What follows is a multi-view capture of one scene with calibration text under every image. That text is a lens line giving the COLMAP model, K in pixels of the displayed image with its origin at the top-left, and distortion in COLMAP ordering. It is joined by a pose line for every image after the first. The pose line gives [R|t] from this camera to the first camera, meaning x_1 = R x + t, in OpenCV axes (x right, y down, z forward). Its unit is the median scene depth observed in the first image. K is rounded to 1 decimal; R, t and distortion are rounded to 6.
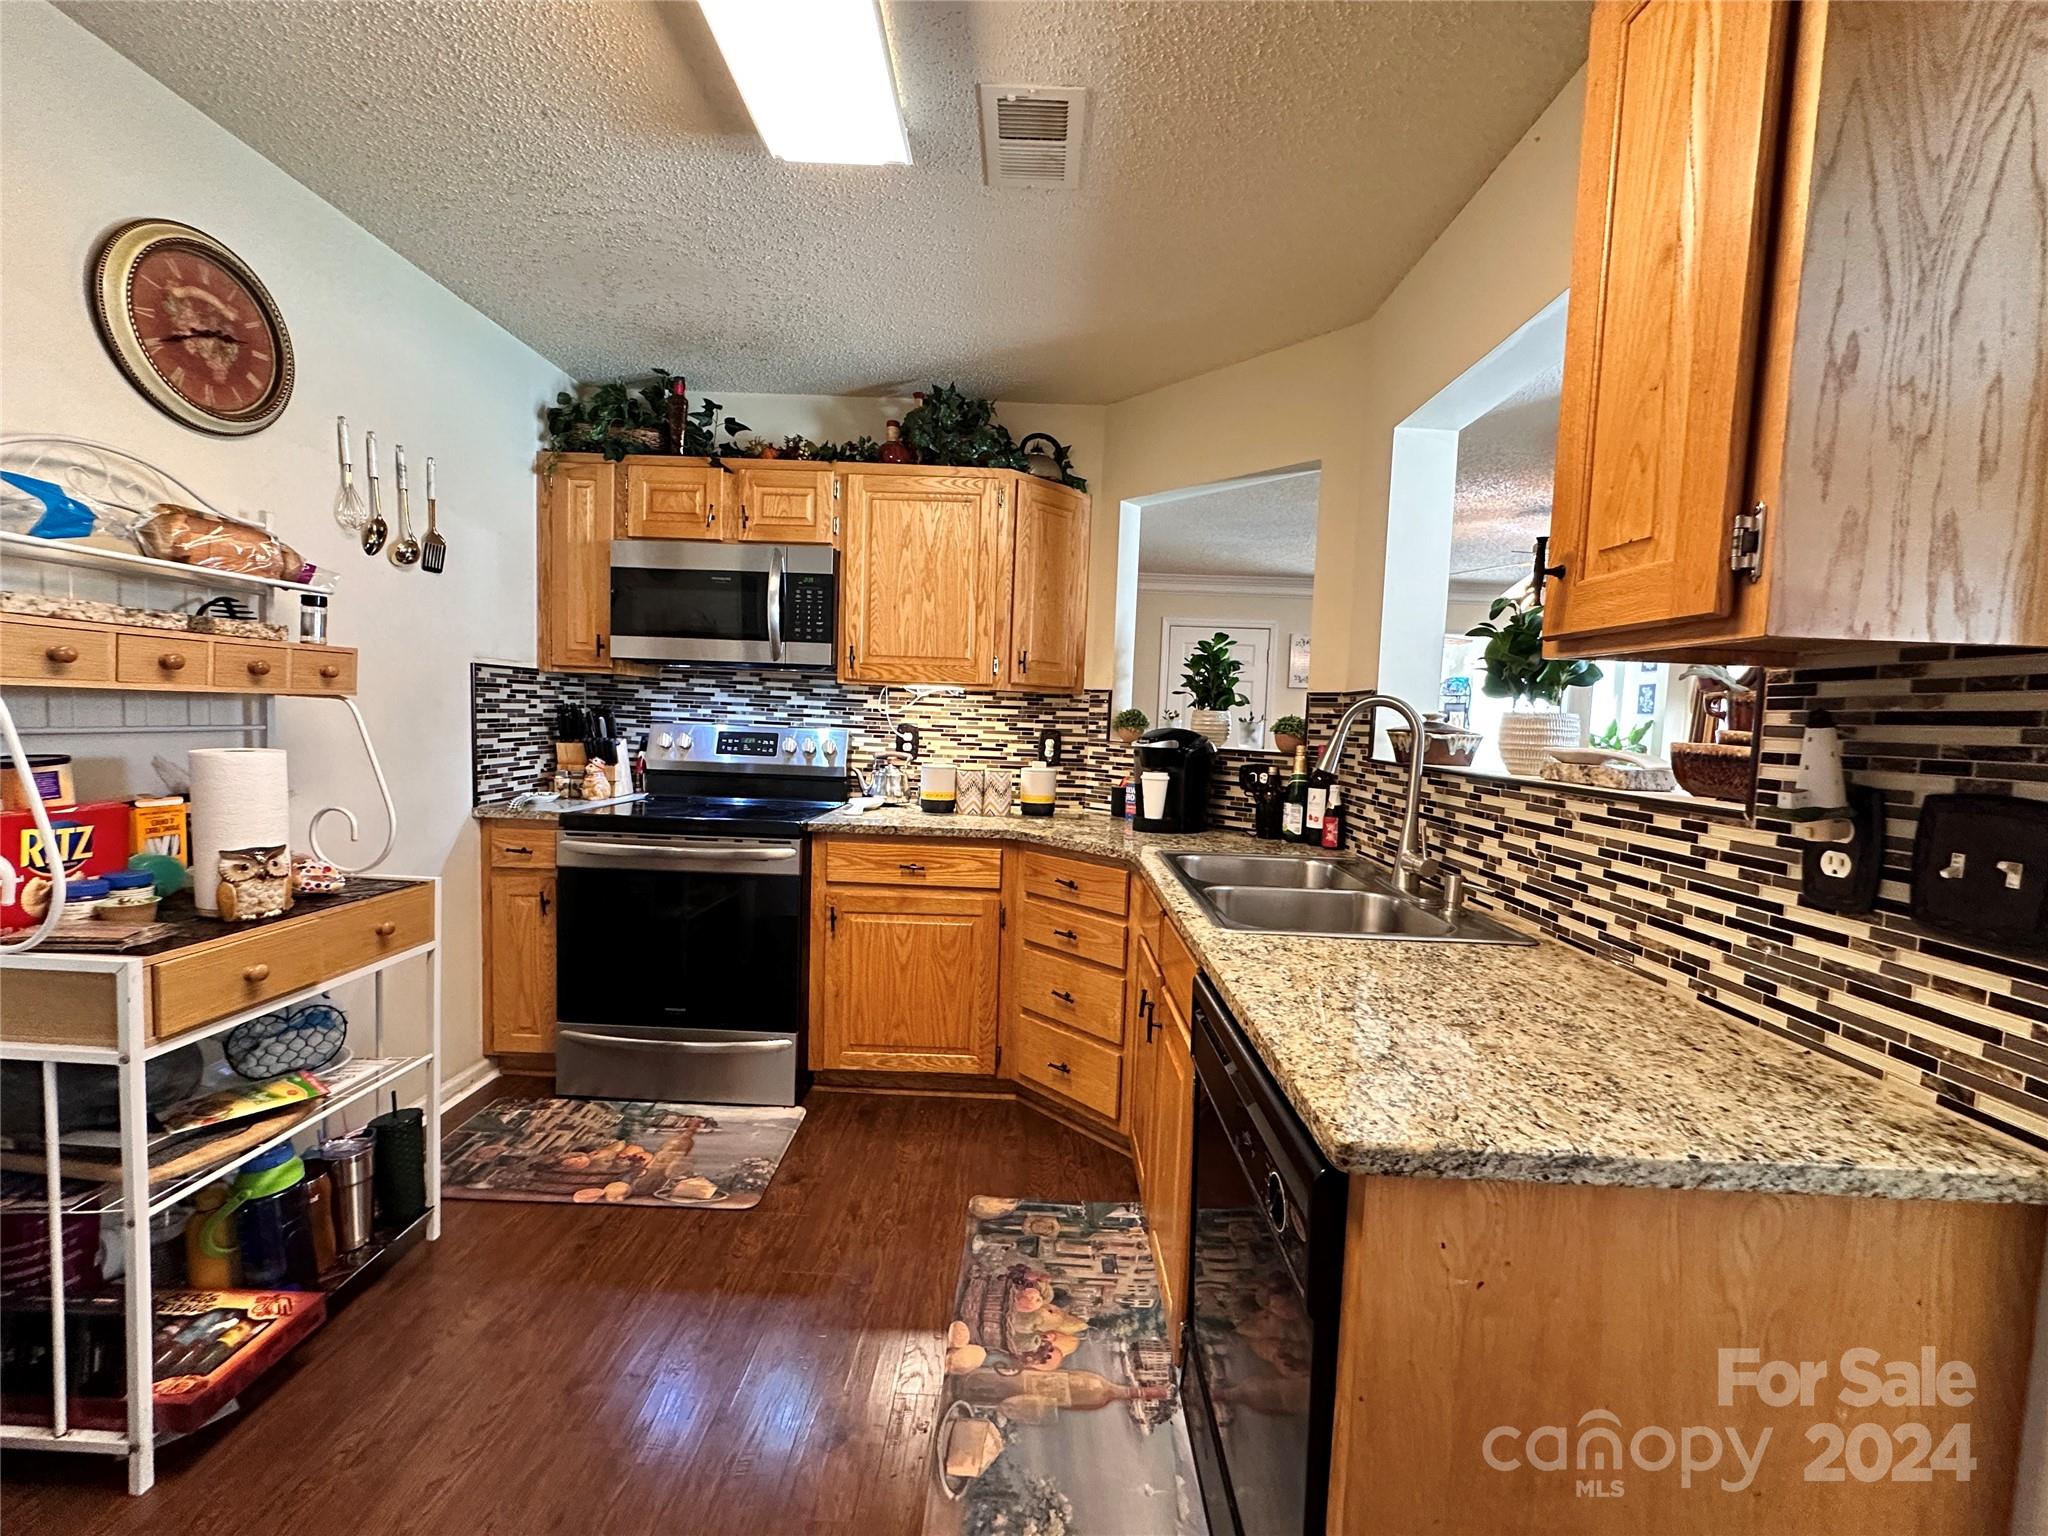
lens RADIAL K [[819.7, 0, 1025.2], [0, 819.7, 766.0], [0, 0, 1]] dist [-0.000775, -0.000014]
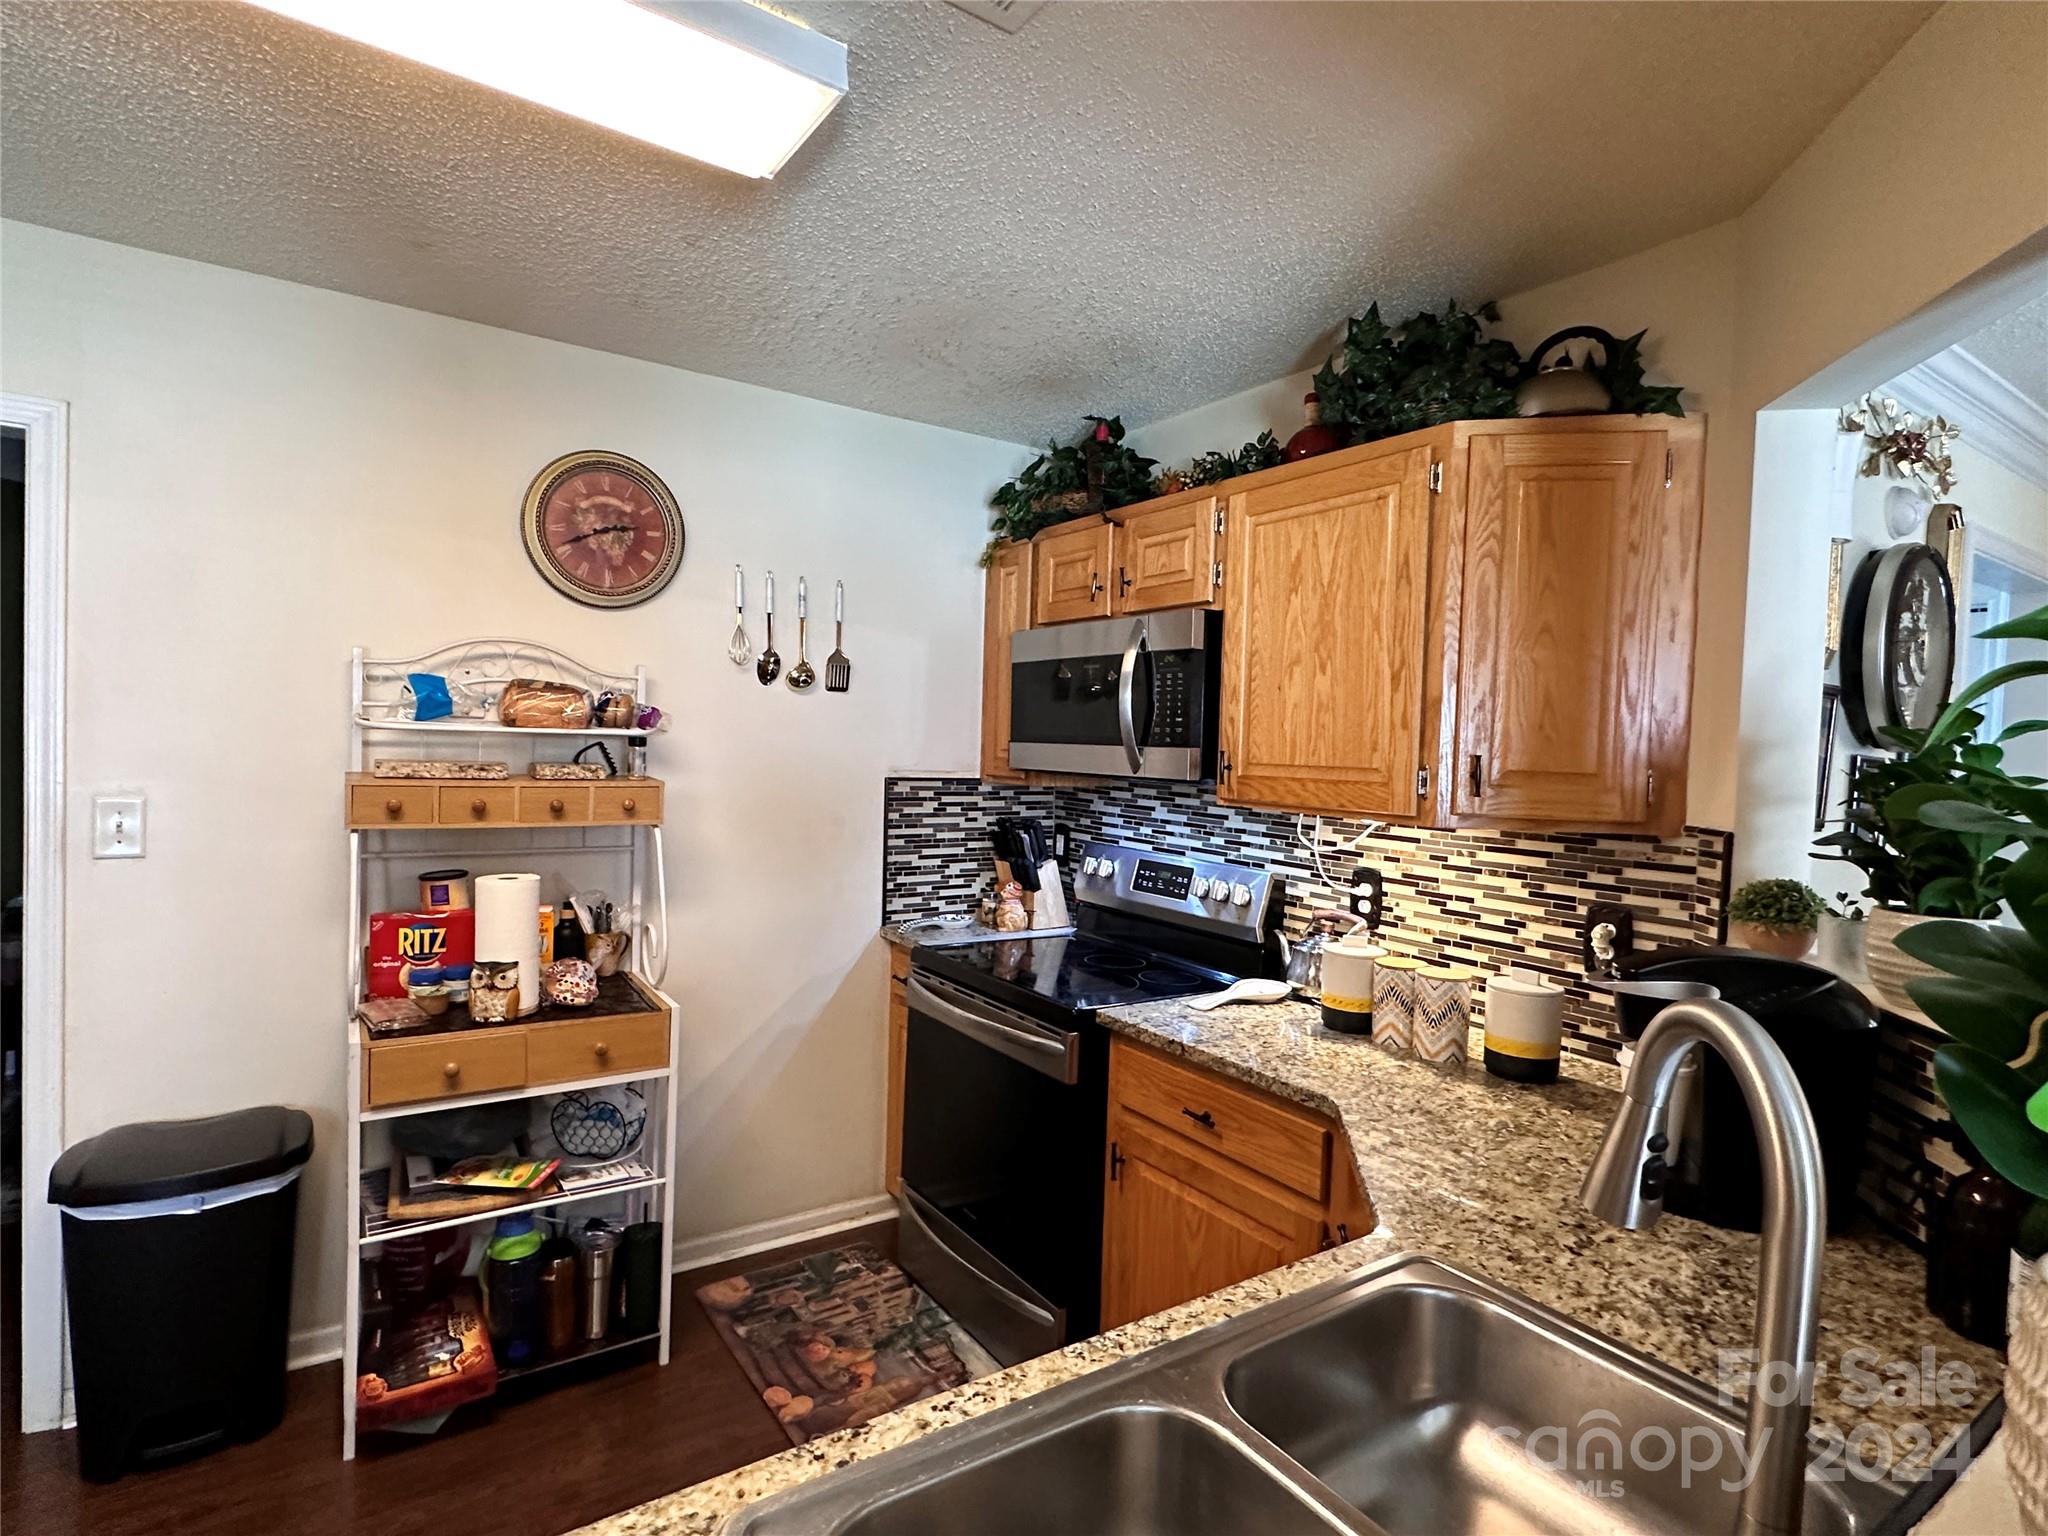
lens RADIAL K [[1030.3, 0, 1024.3], [0, 1030.3, 775.0], [0, 0, 1]] dist [-0.001291, 0.001097]
pose [[0.568485, 0.008396, -0.822651, 0.381149], [-0.063226, 0.997436, -0.033511, -0.088652], [0.820261, 0.071063, 0.567558, 0.397173]]
